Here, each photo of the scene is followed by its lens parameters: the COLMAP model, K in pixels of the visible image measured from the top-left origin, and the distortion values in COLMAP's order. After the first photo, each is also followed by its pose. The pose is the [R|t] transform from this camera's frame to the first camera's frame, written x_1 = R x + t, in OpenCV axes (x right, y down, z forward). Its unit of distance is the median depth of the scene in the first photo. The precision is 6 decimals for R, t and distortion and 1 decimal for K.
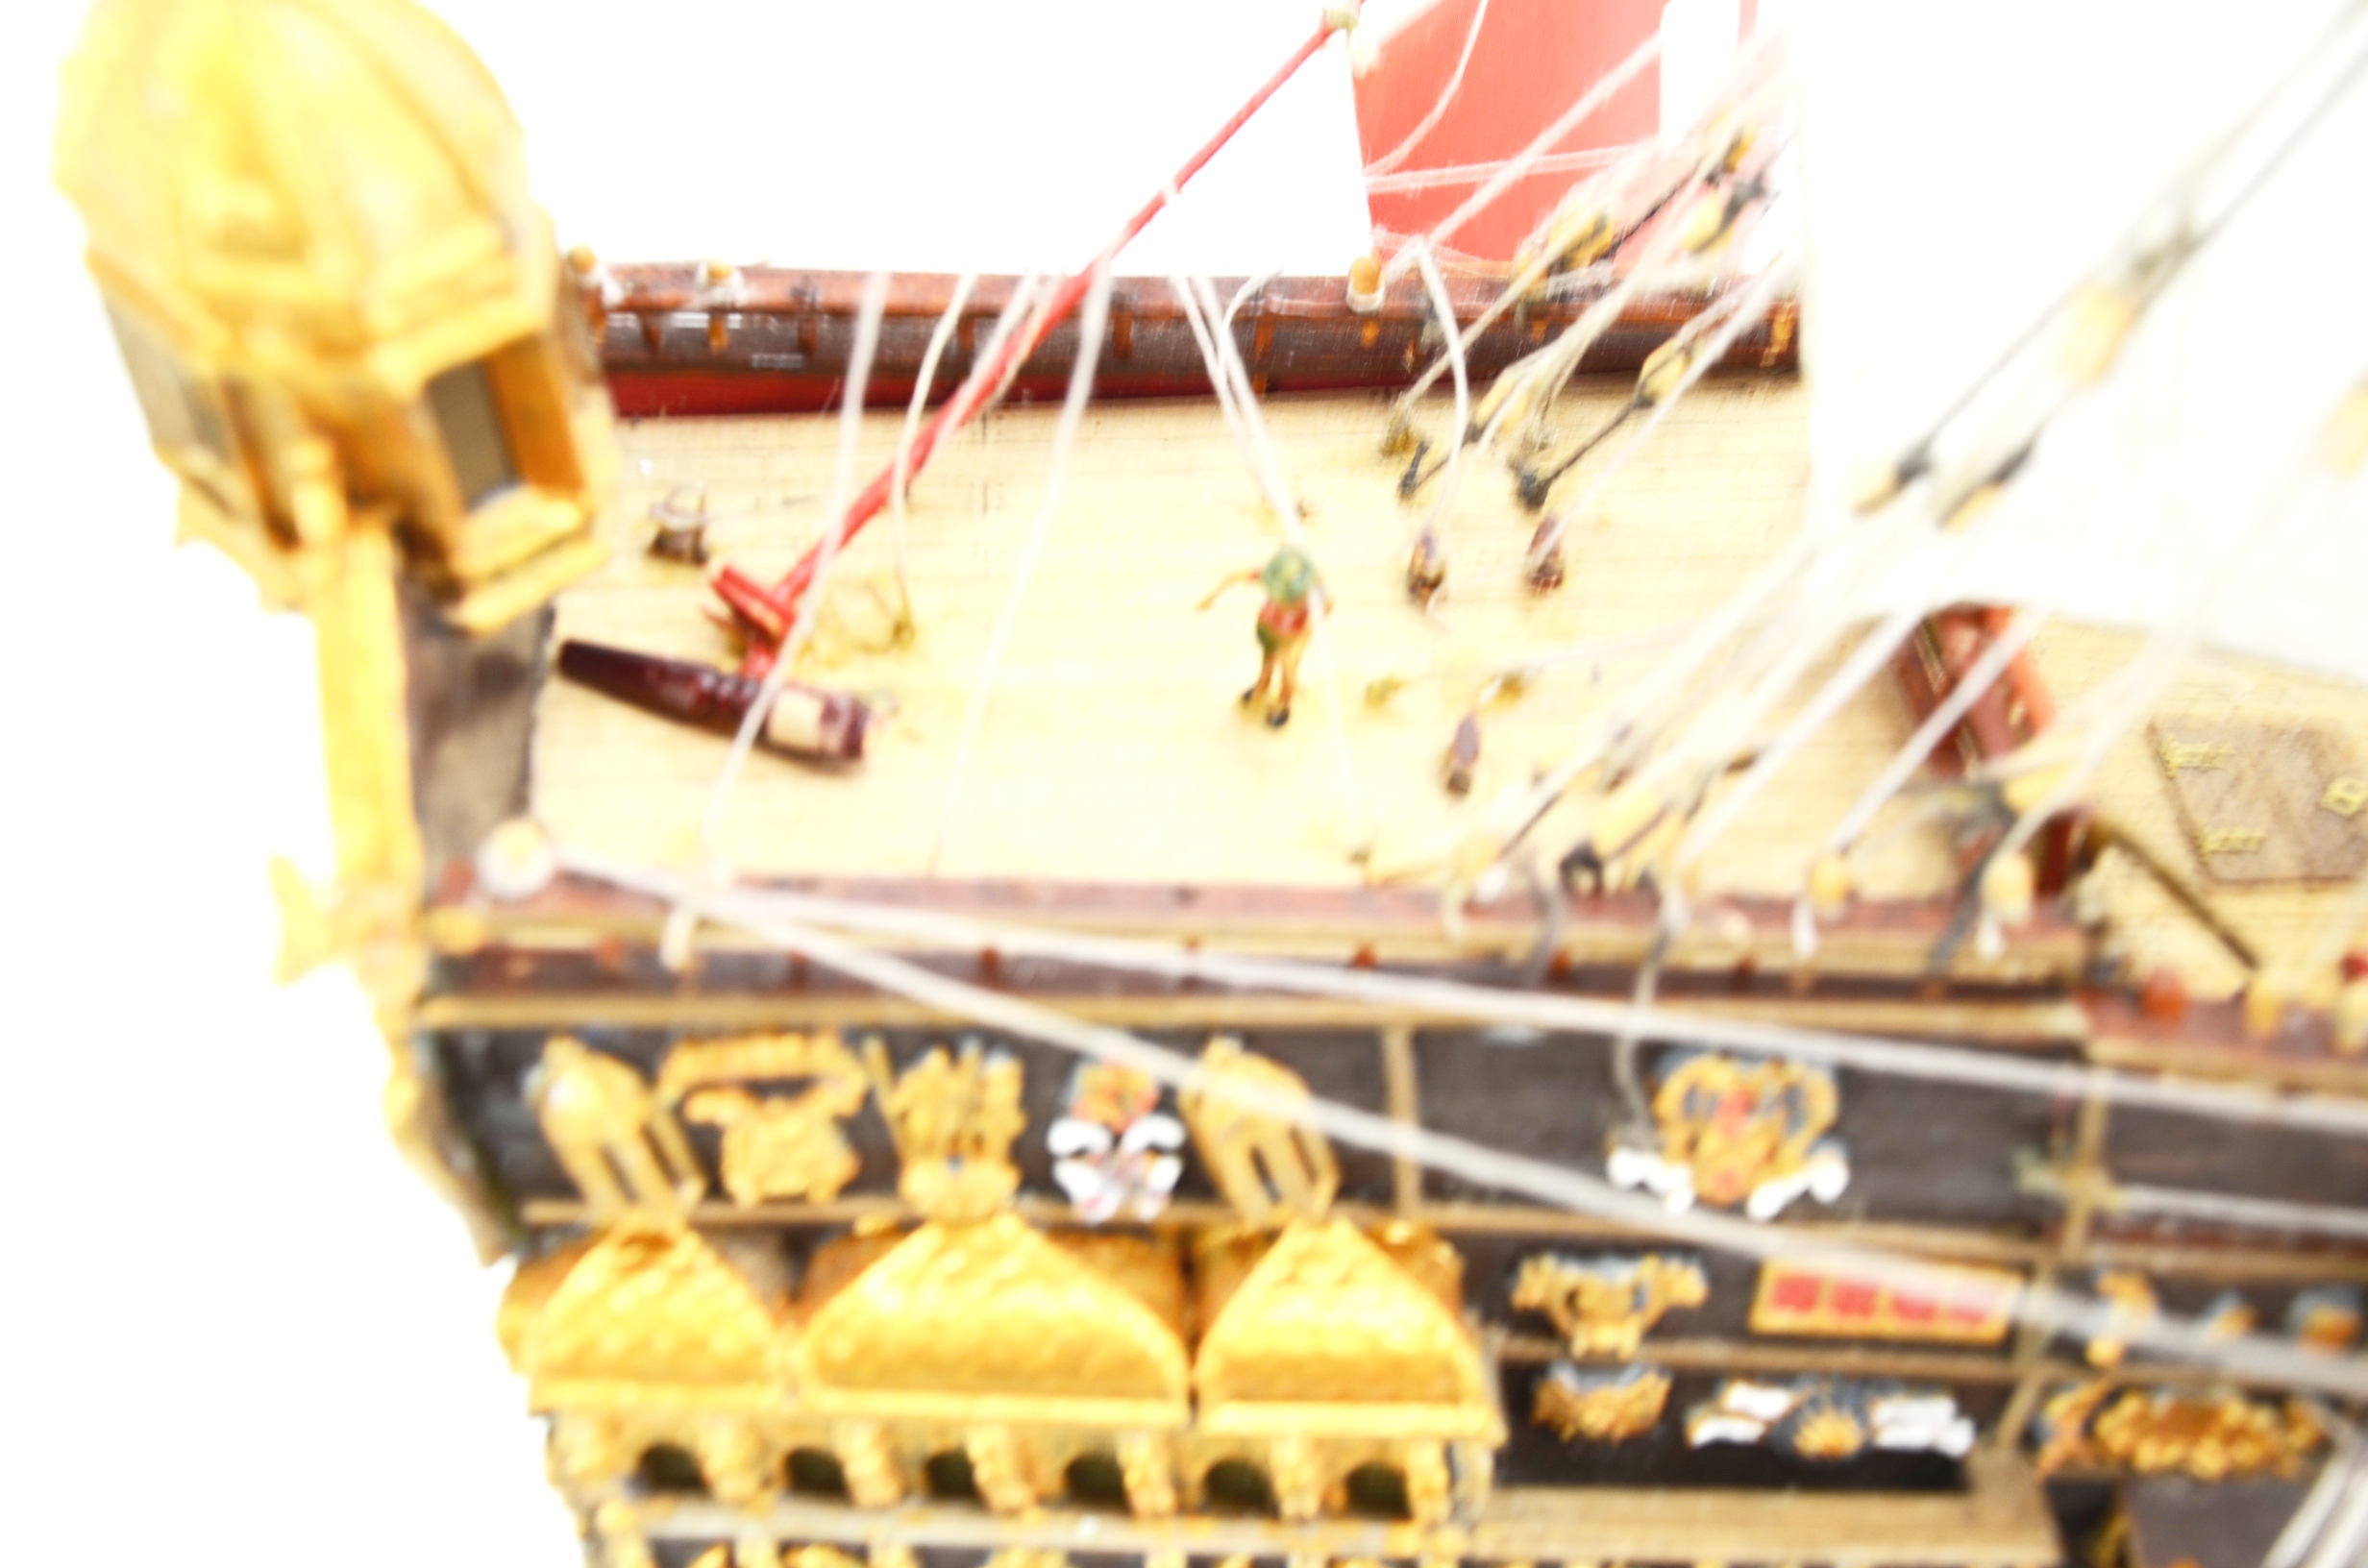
lens RADIAL K [[3123.5, 0, 1184.0], [0, 3123.5, 784.0], [0, 0, 1]] dist [0.010842, 0.636385]
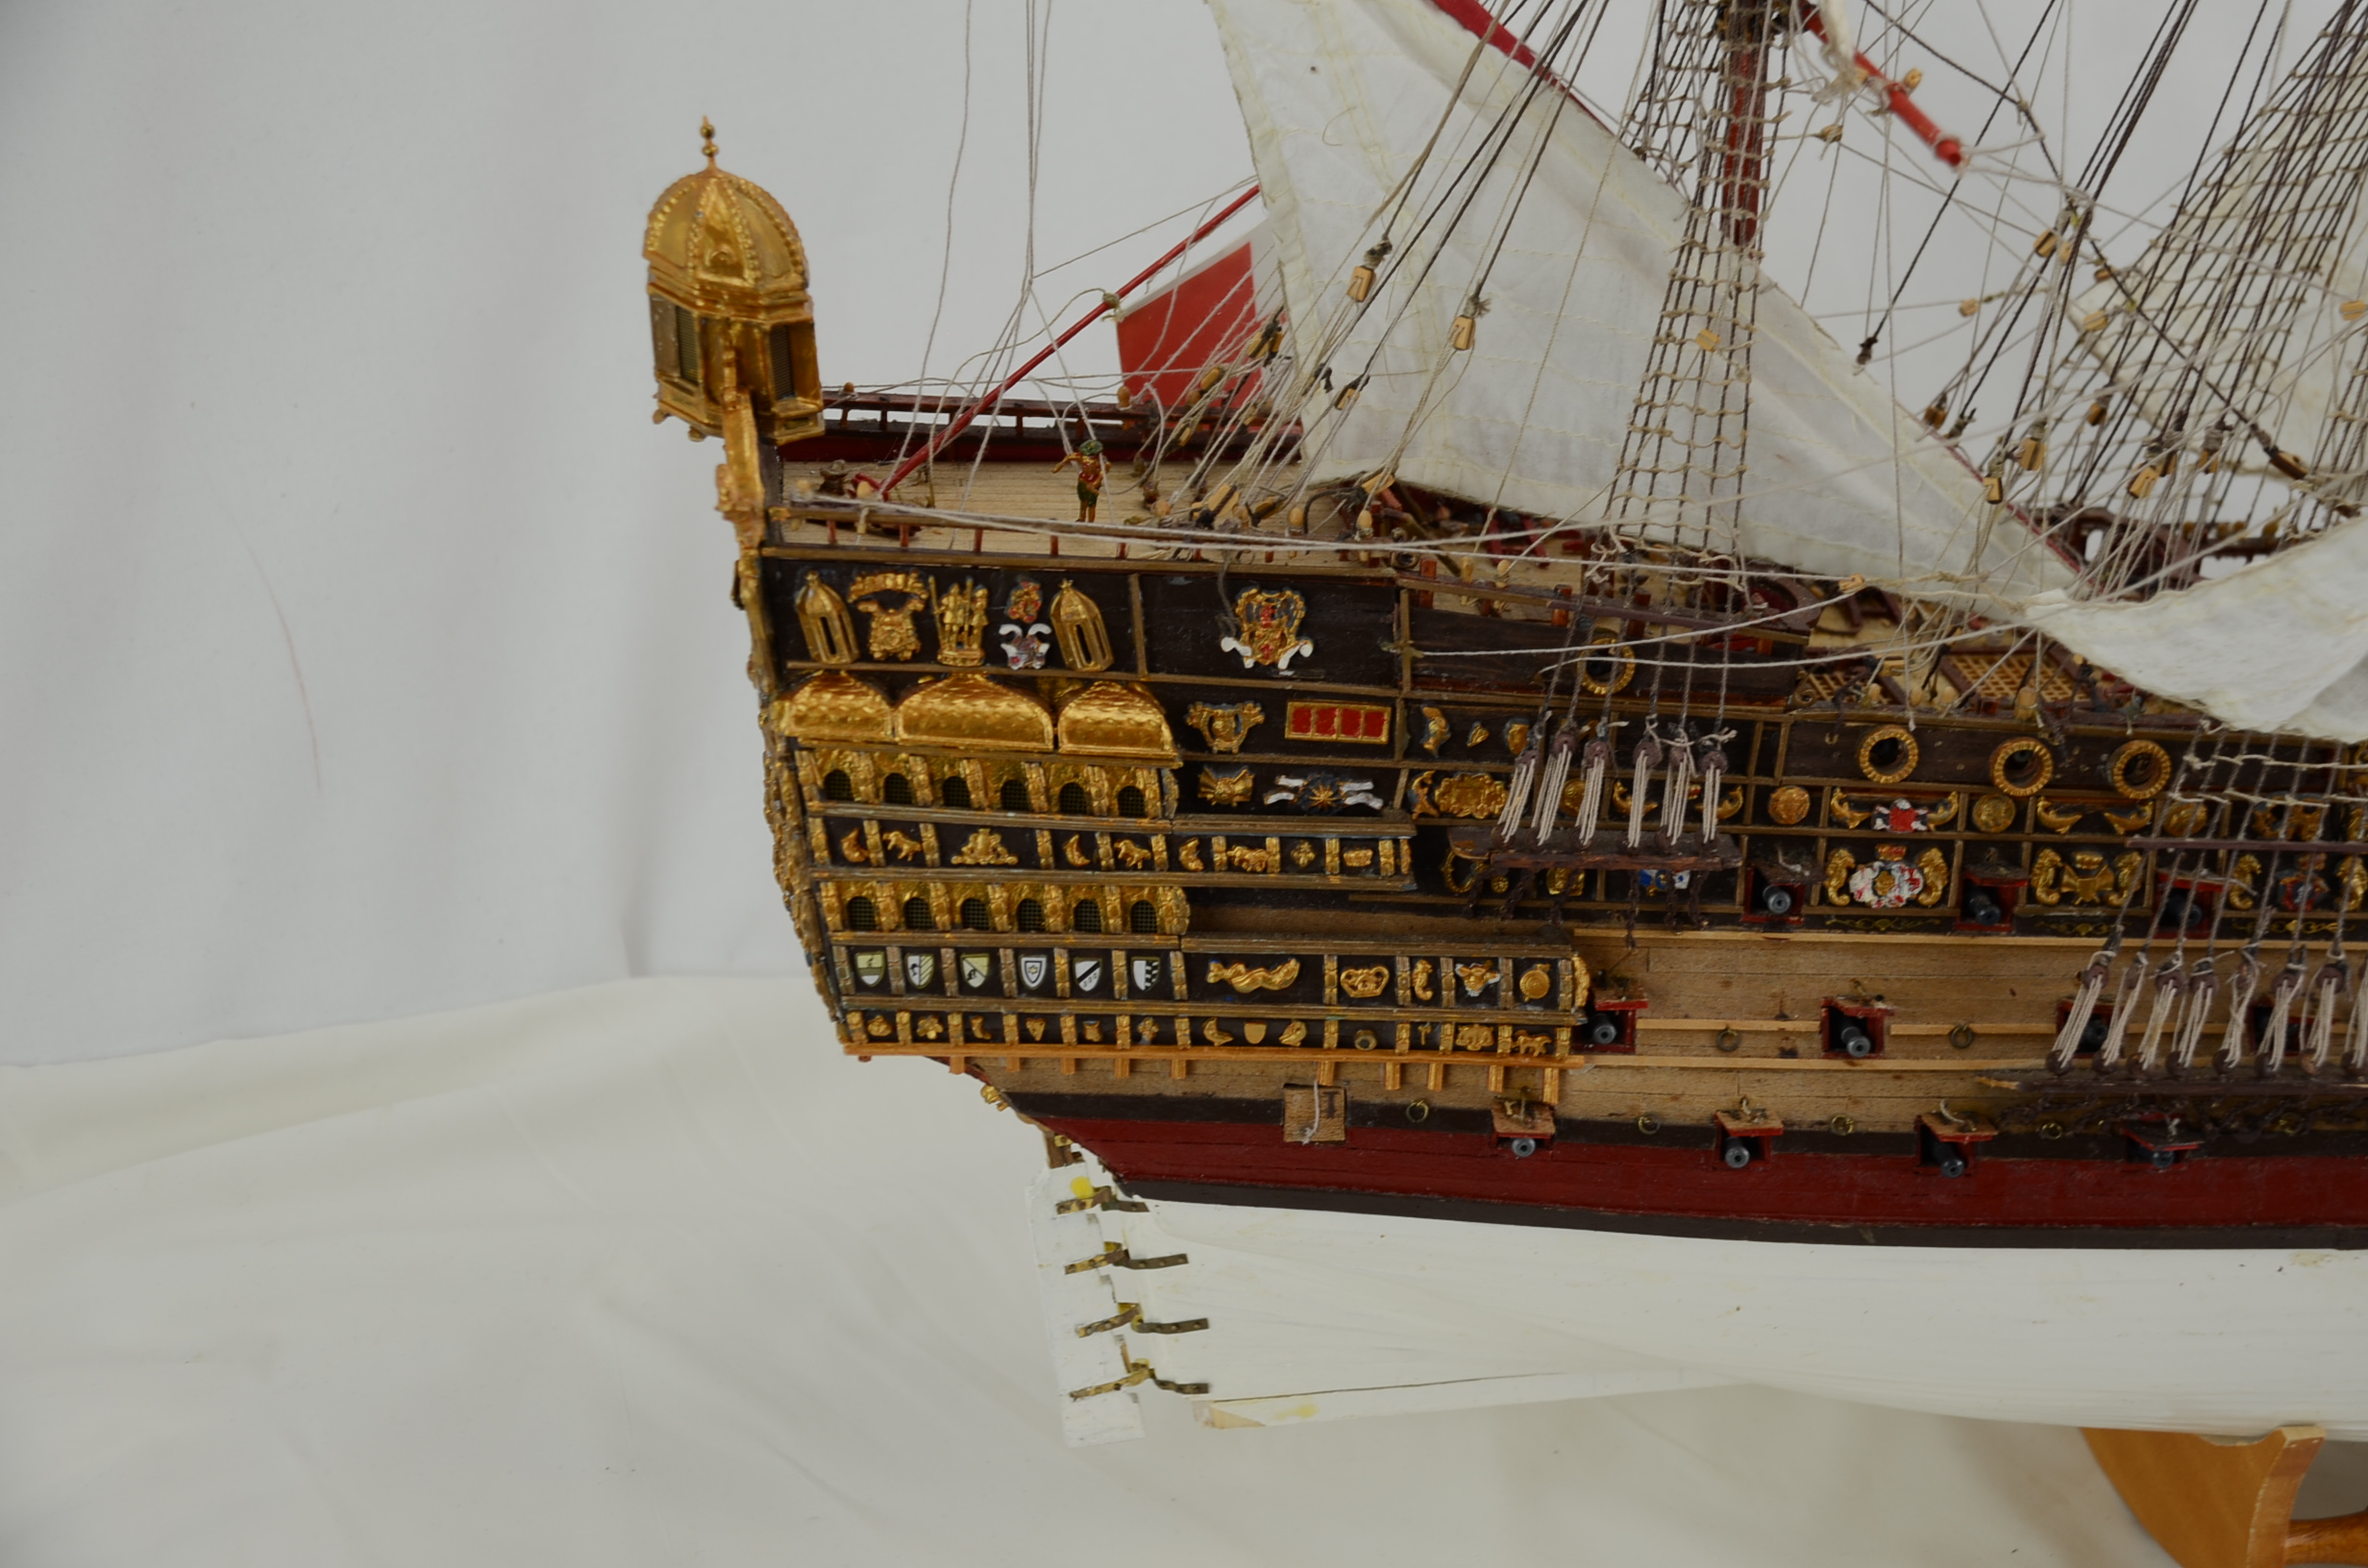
lens RADIAL K [[3123.5, 0, 1184.0], [0, 3123.5, 784.0], [0, 0, 1]] dist [0.010842, 0.636385]
pose [[0.998322, 0.001444, 0.057893, -0.038704], [0.018158, 0.941471, -0.336604, 1.071077], [-0.054991, 0.337090, 0.939865, -1.324293]]
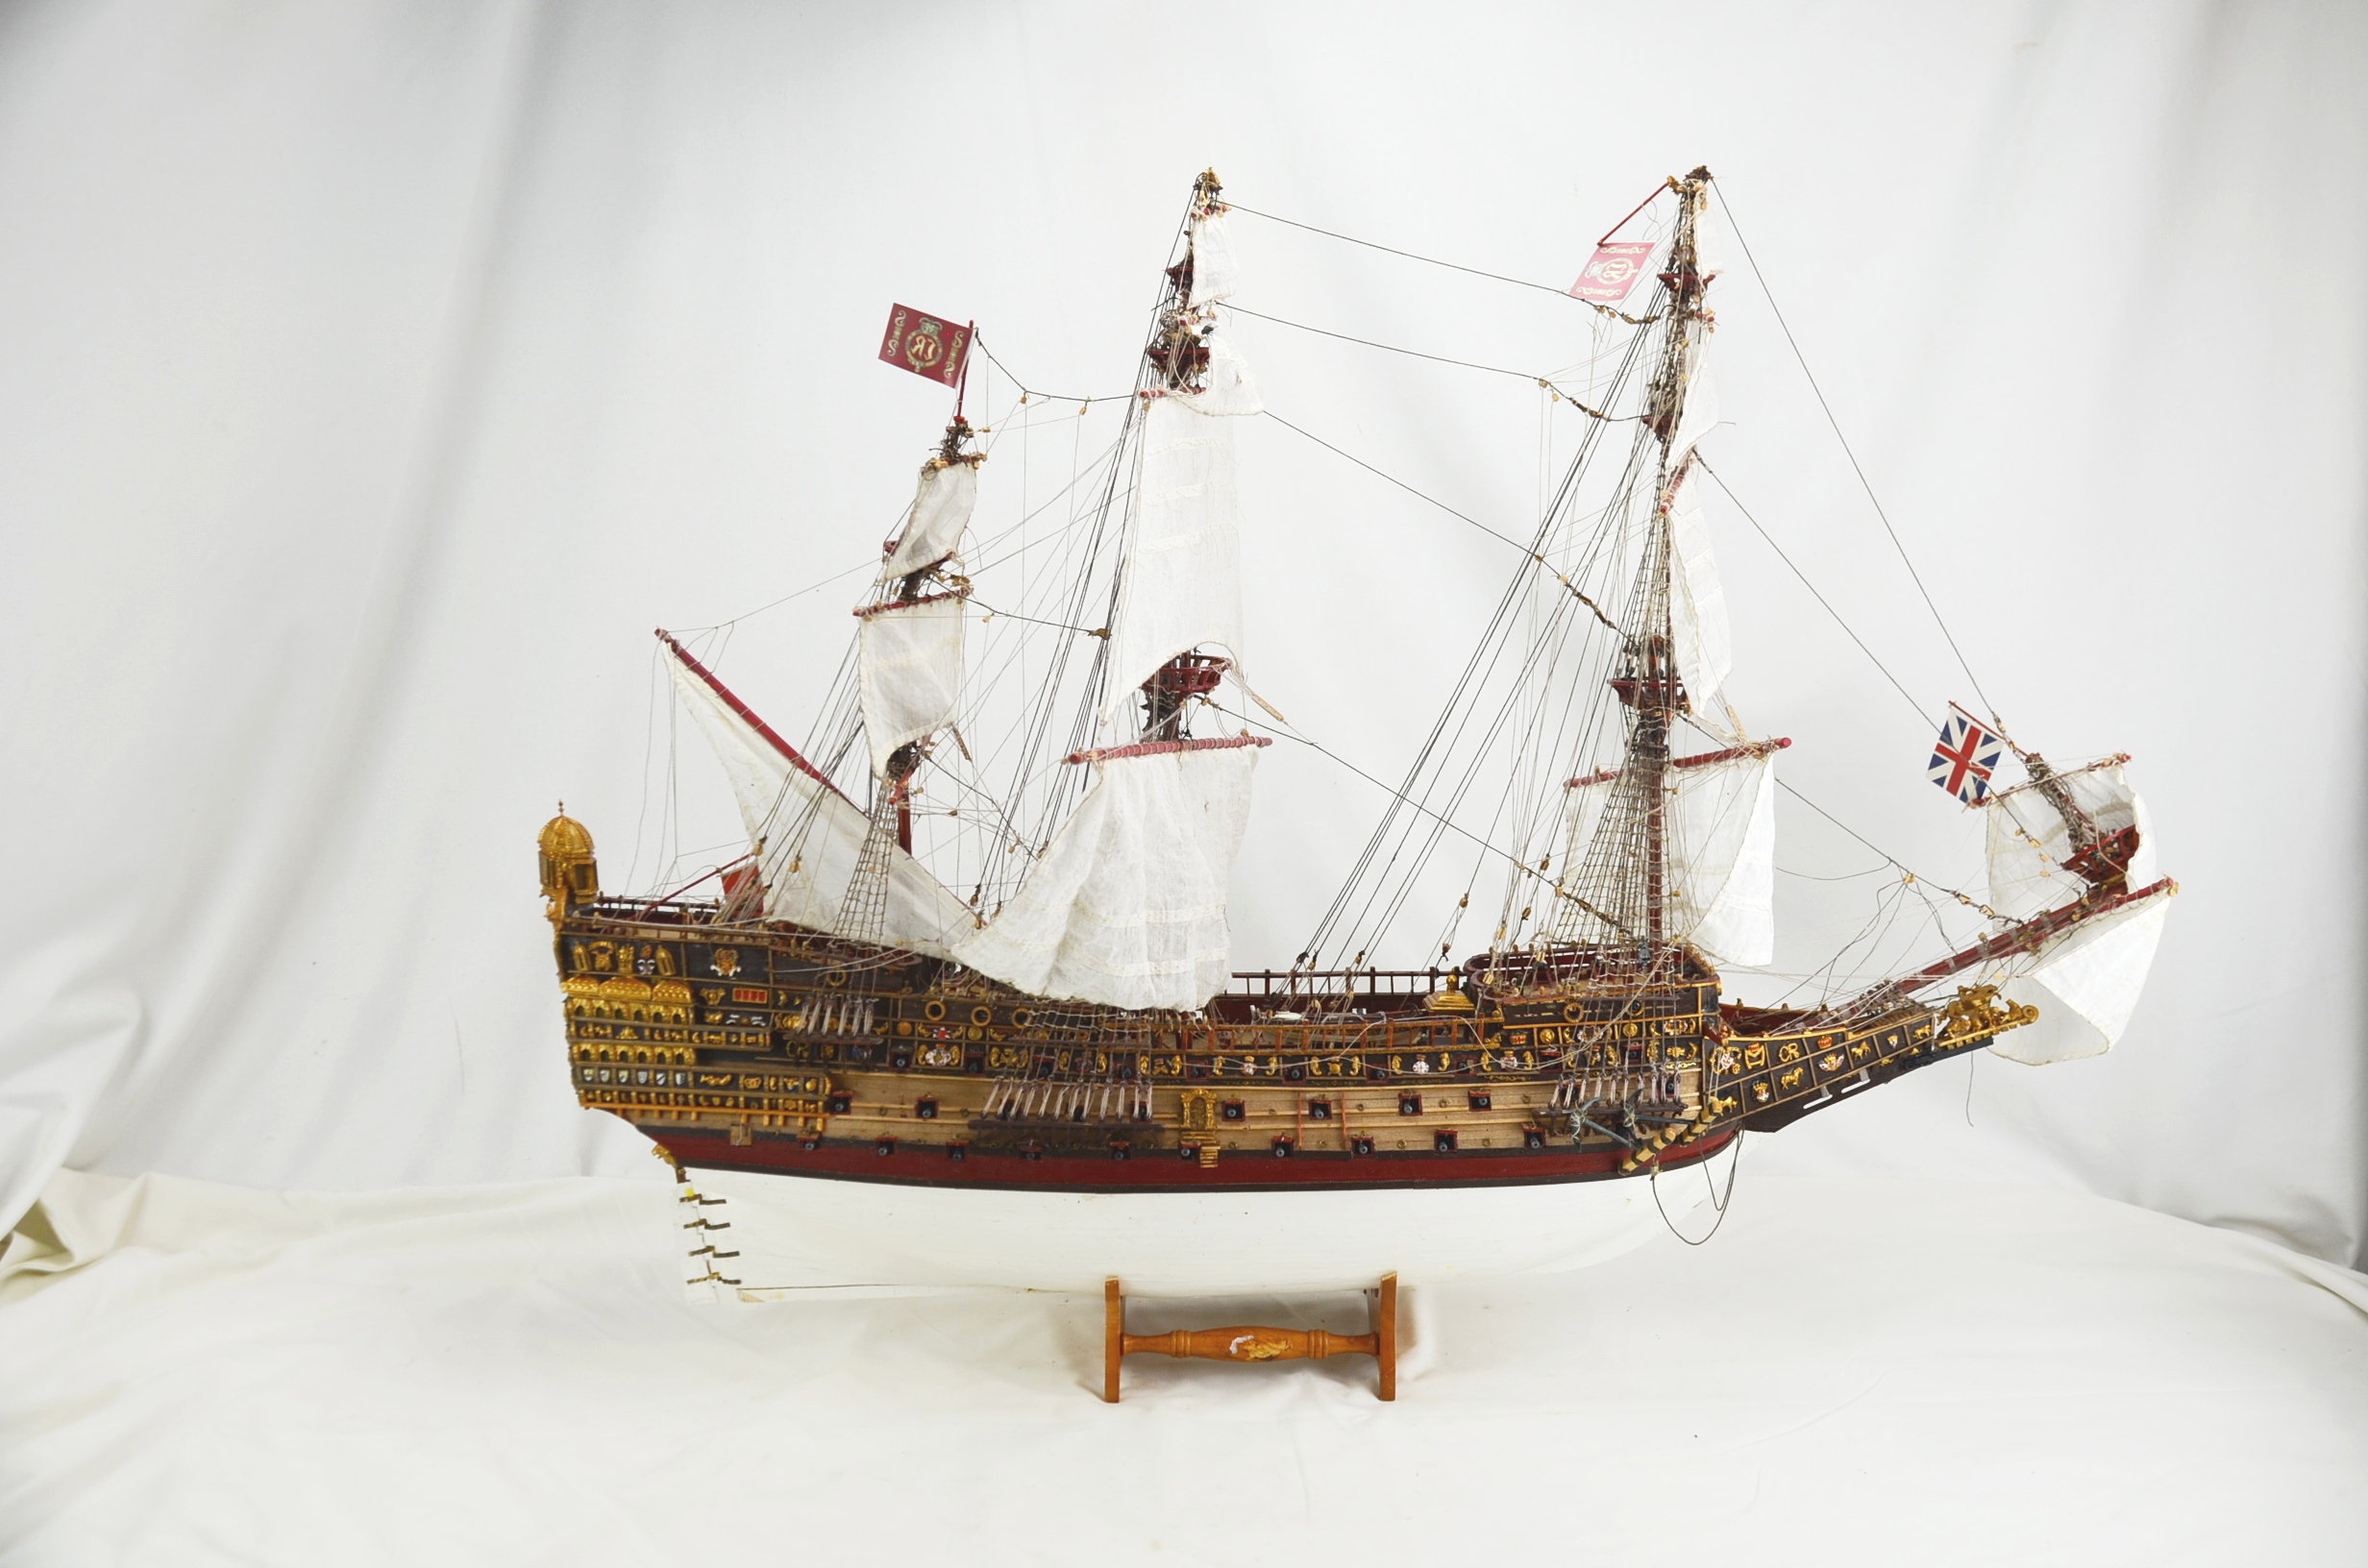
lens RADIAL K [[2797.2, 0, 1202.6], [0, 2797.2, 762.1], [0, 0, 1]] dist [0.073767, -0.025705]
pose [[0.997731, 0.020593, -0.064100, 1.751969], [-0.054601, 0.804527, -0.591401, 3.676285], [0.039392, 0.593559, 0.803826, -4.717648]]
